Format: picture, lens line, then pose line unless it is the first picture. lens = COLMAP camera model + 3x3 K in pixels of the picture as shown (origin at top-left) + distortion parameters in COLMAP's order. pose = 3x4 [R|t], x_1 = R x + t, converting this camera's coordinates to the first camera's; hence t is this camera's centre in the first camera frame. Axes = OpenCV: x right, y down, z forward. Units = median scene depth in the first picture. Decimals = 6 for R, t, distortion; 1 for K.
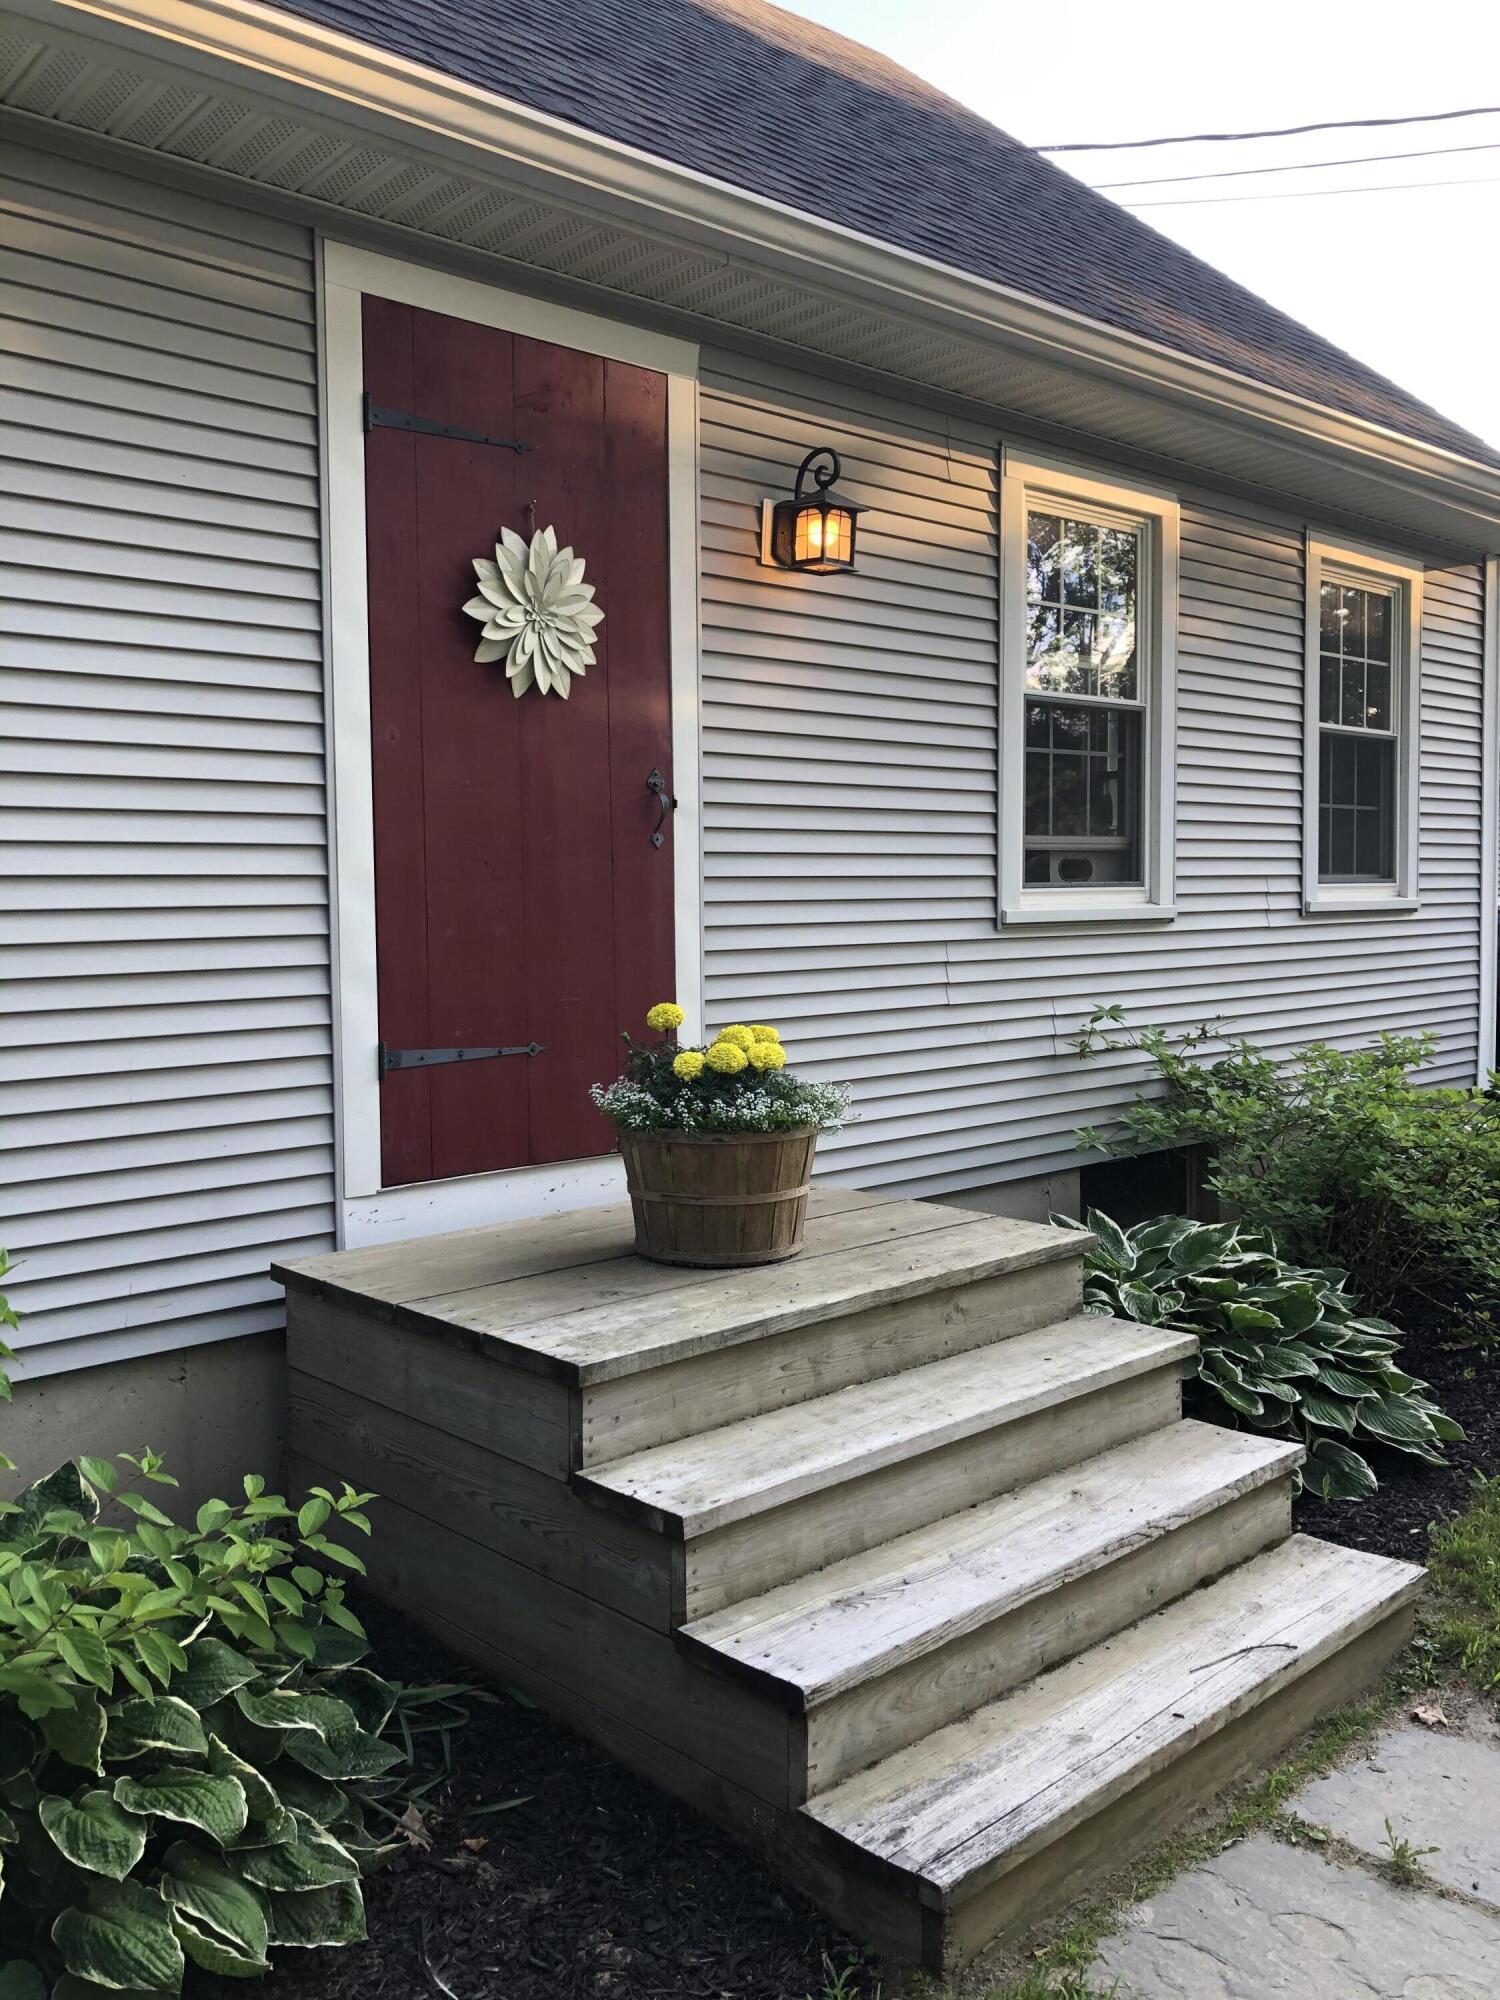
lens RADIAL K [[1626.1, 0, 737.4], [0, 1626.1, 1007.9], [0, 0, 1]] dist [0.032433, -0.037153]
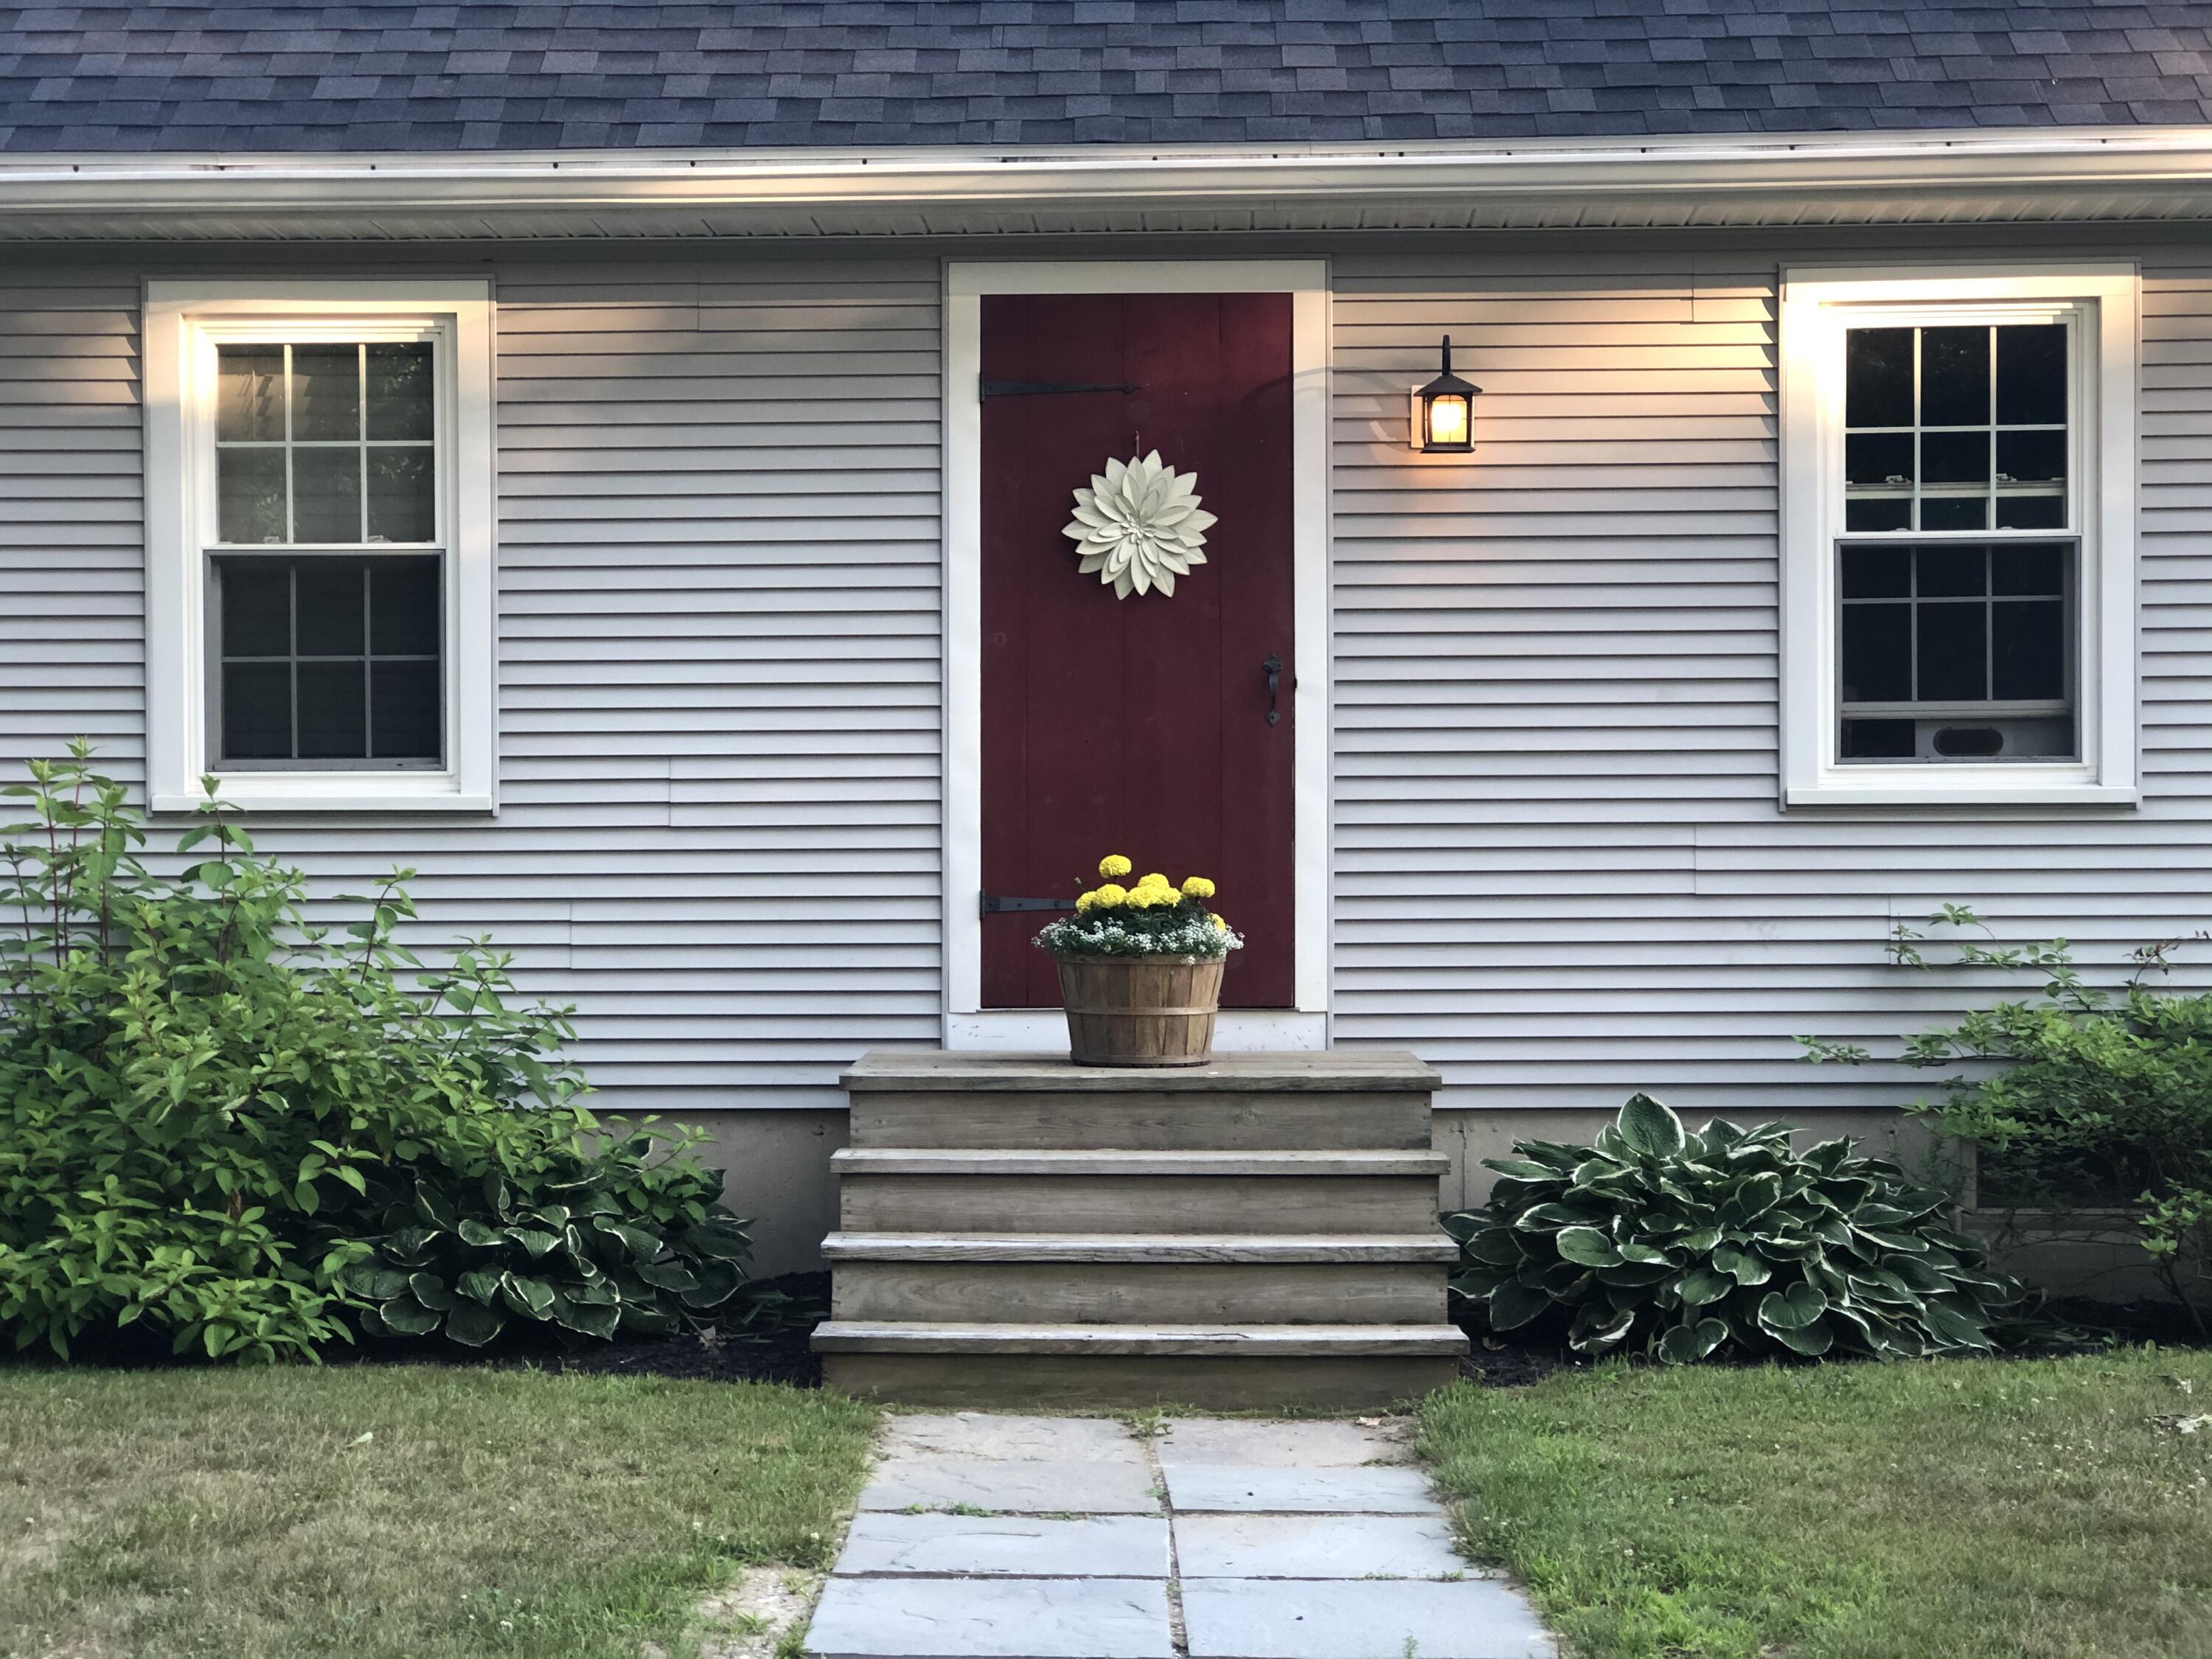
lens RADIAL K [[3601.8, 0, 1109.9], [0, 3601.8, 827.1], [0, 0, 1]] dist [0.098559, 0.000000]
pose [[0.725184, 0.007143, -0.688518, 1.569511], [-0.052534, 0.997606, -0.044982, 0.084268], [0.686548, 0.068791, 0.723823, -0.823207]]
